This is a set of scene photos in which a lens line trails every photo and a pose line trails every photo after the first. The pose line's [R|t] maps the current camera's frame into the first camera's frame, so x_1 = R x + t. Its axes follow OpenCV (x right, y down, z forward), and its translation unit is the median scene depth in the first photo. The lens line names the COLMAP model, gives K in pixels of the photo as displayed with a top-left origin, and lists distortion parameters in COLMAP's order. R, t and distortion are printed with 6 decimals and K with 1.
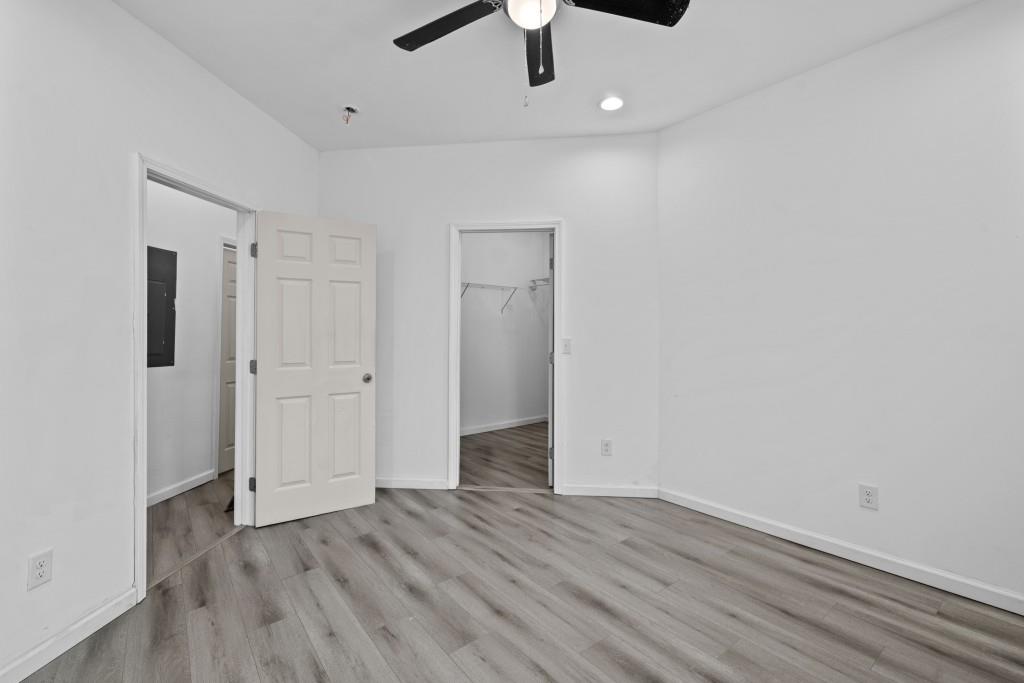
lens RADIAL K [[452.2, 0, 501.4], [0, 452.2, 322.8], [0, 0, 1]] dist [0.001700, 0.000224]
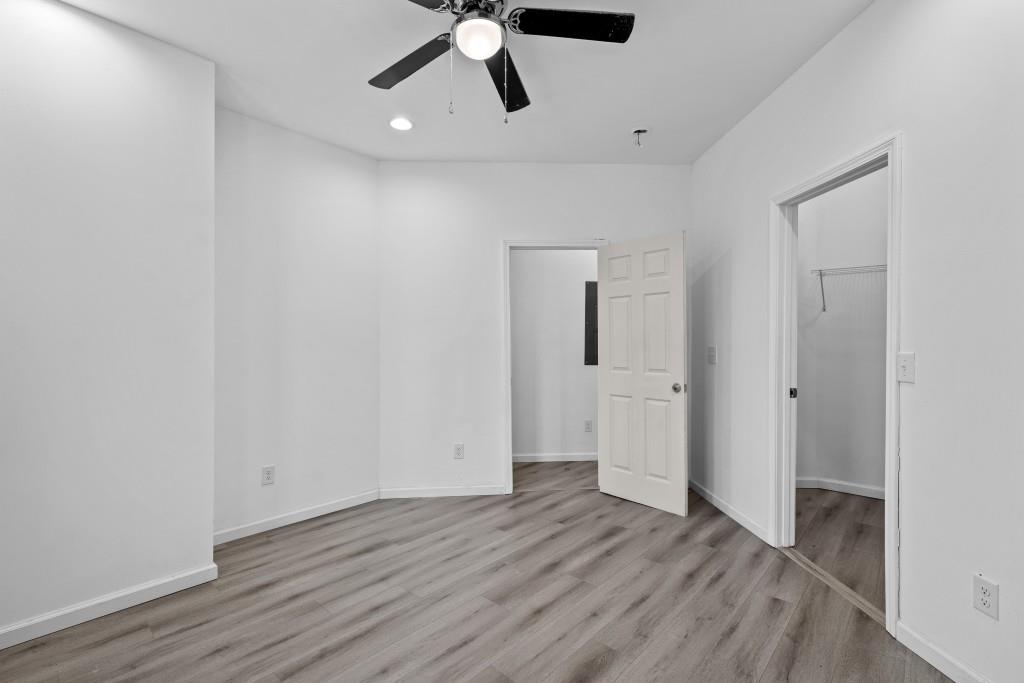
lens RADIAL K [[452.2, 0, 511.0], [0, 452.2, 344.5], [0, 0, 1]] dist [0.001700, 0.000224]
pose [[0.173864, 0.008989, -0.984729, 0.700827], [0.021362, 0.999689, 0.012897, 0.007468], [0.984538, -0.023278, 0.173618, 0.538473]]
